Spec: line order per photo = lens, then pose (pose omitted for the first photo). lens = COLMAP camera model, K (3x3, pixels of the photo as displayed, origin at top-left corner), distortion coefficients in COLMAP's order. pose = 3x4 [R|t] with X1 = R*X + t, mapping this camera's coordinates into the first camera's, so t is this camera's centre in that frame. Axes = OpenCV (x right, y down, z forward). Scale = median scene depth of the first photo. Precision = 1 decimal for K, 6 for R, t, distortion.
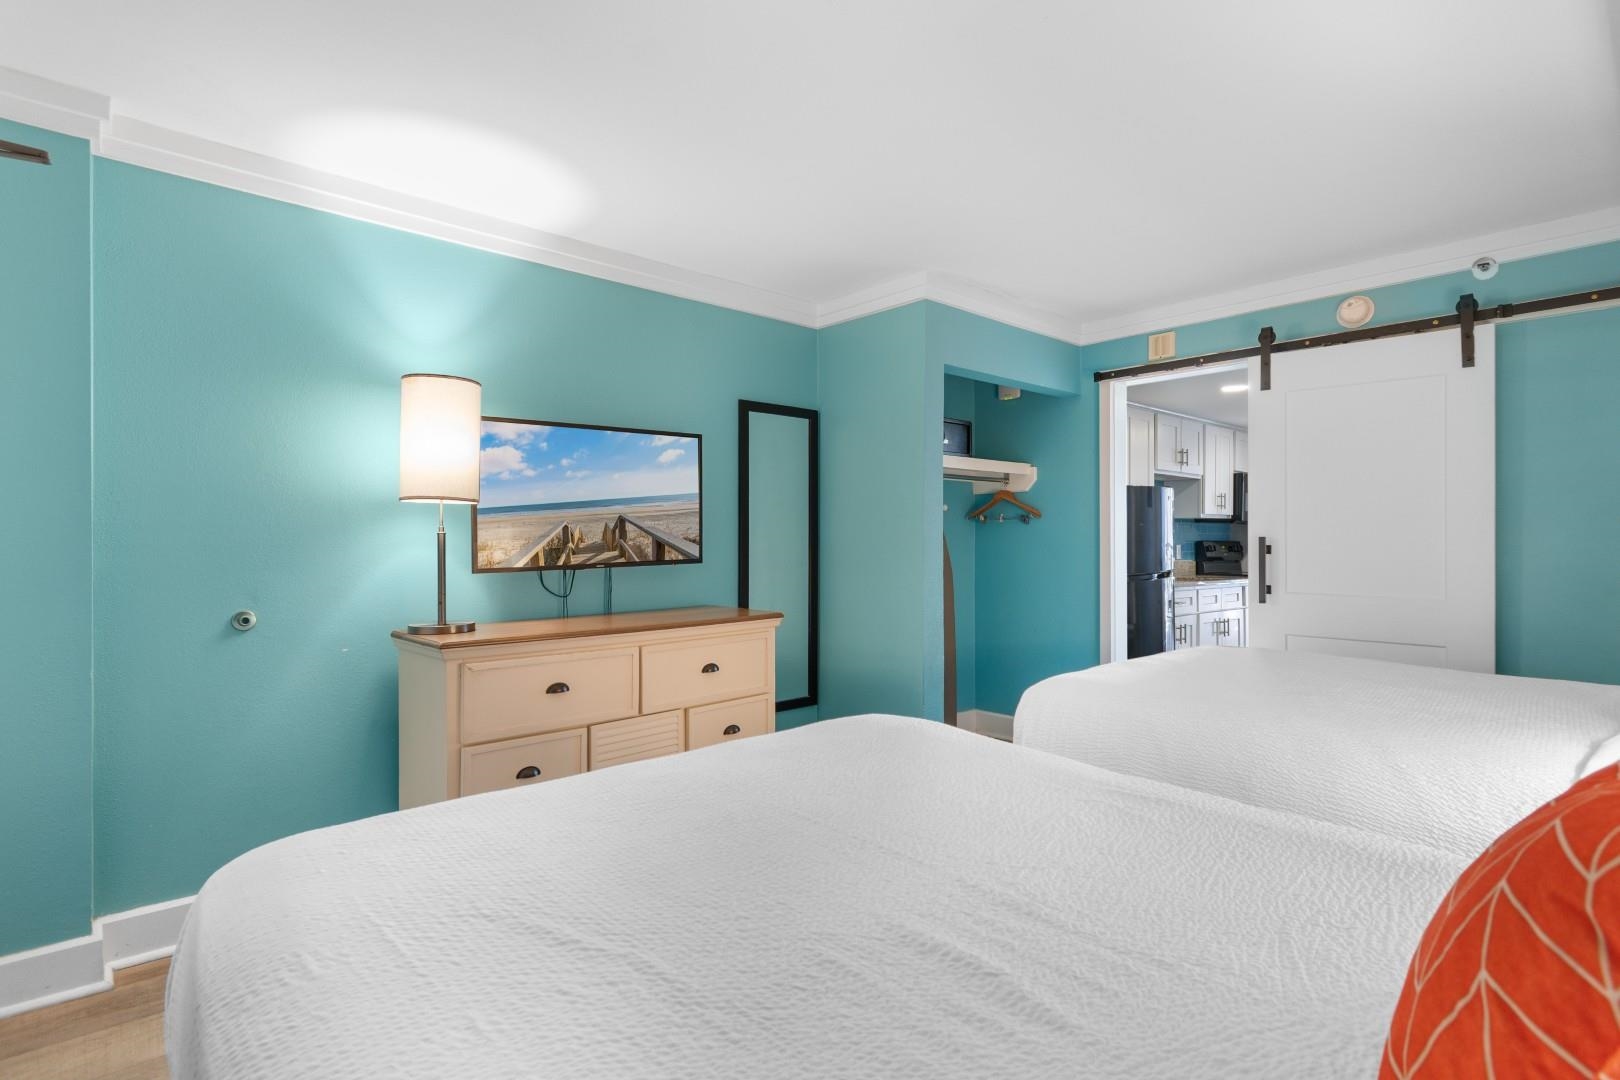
lens RADIAL K [[777.3, 0, 818.7], [0, 777.3, 530.2], [0, 0, 1]] dist [-0.002335, 0.000018]
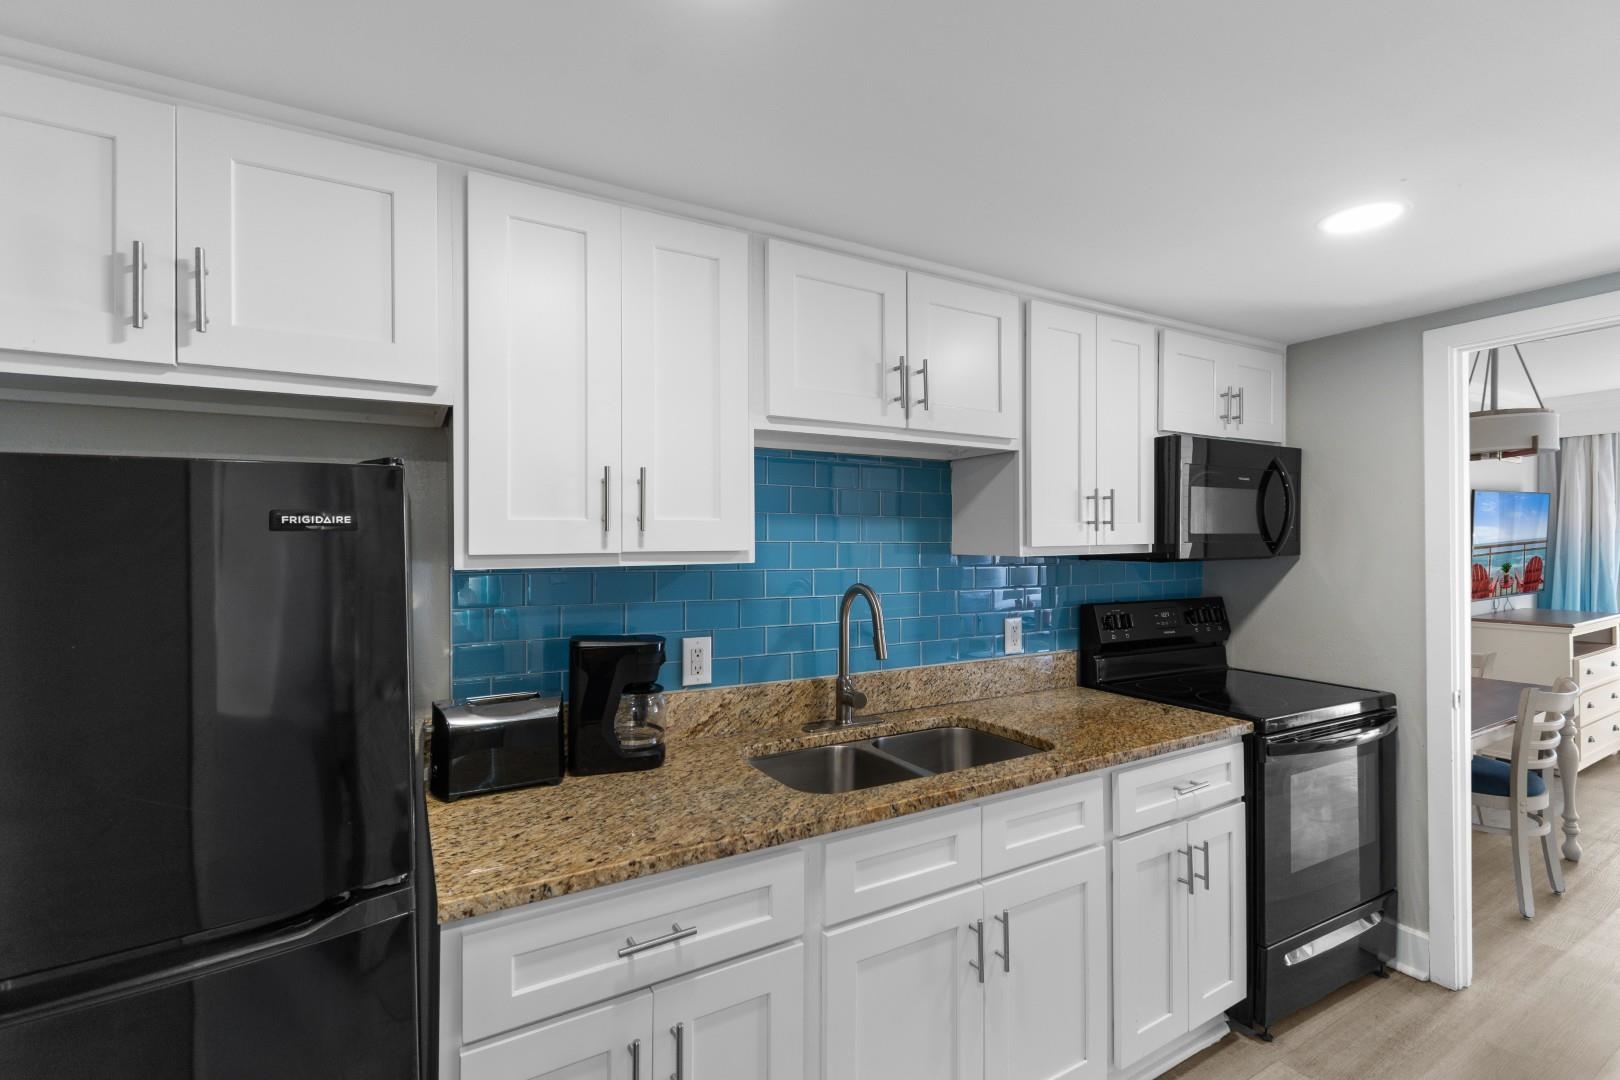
lens RADIAL K [[704.6, 0, 821.7], [0, 704.6, 534.2], [0, 0, 1]] dist [-0.000603, -0.000648]
pose [[0.982259, -0.032022, -0.184774, 0.596031], [0.030211, 0.999464, -0.012606, -0.032119], [0.185078, 0.006800, 0.982700, 0.850134]]
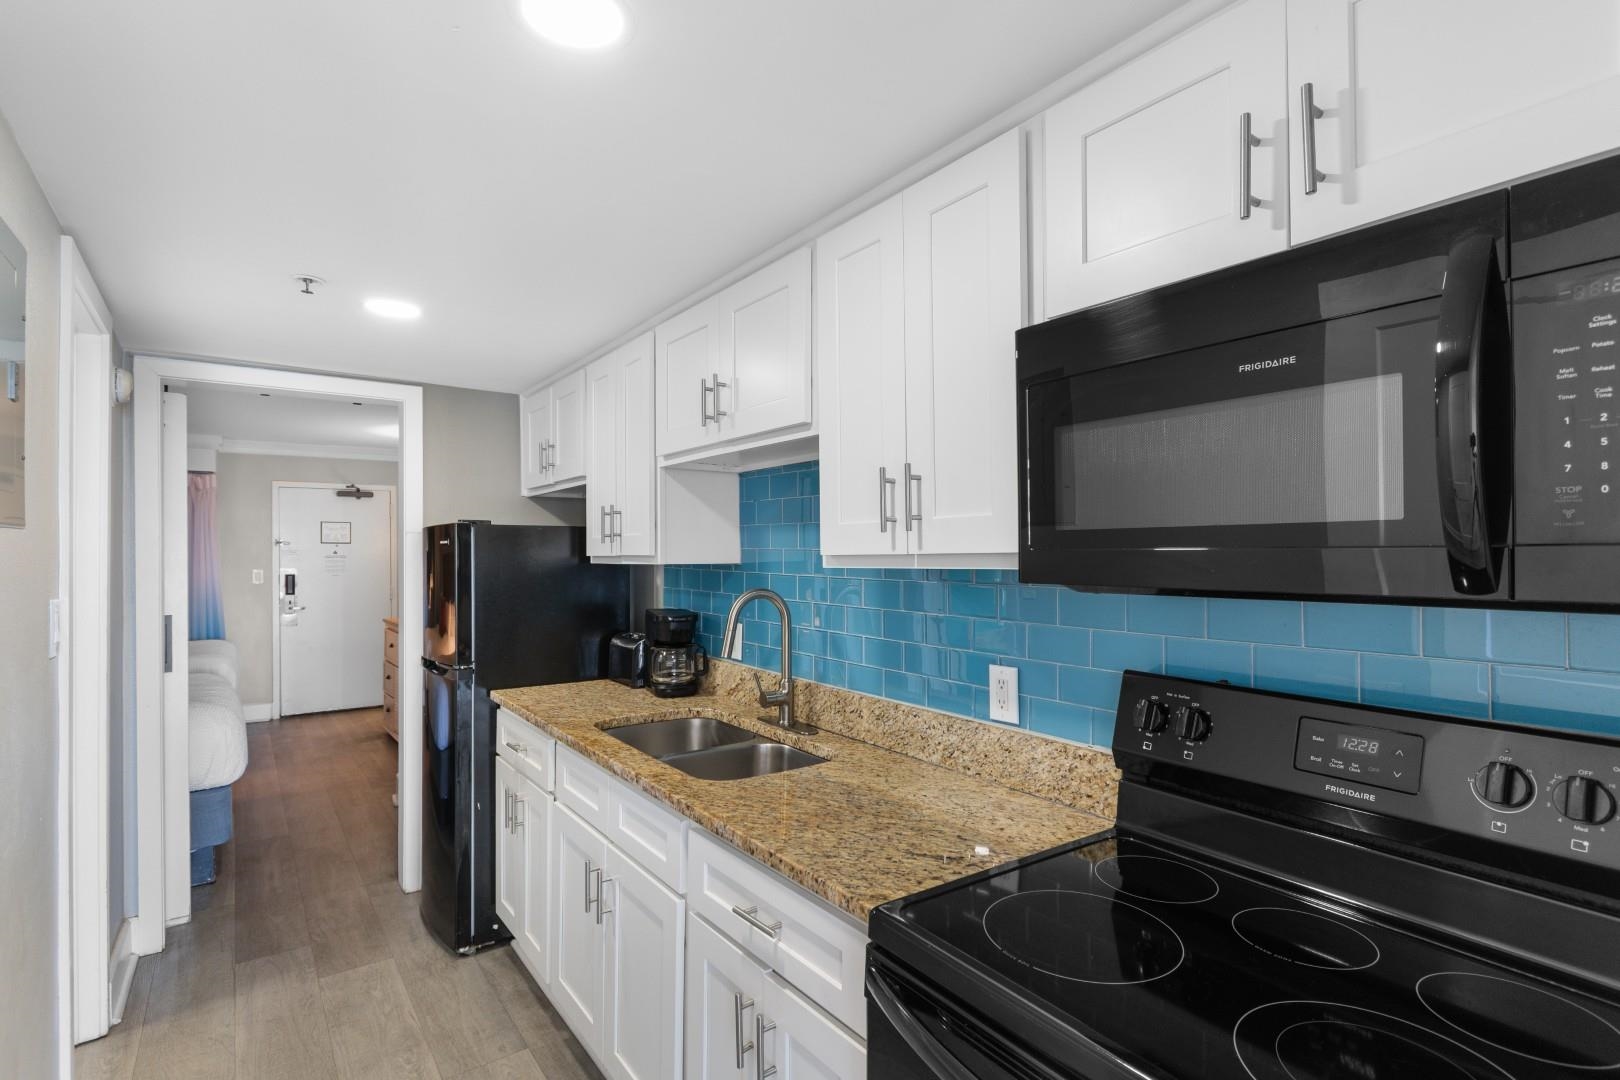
lens RADIAL K [[777.3, 0, 804.5], [0, 777.3, 550.4], [0, 0, 1]] dist [-0.002335, 0.000018]
pose [[-0.087003, -0.030477, -0.995742, 1.002091], [0.002037, 0.999524, -0.030771, -0.016995], [0.996206, -0.004706, -0.086900, 1.312288]]
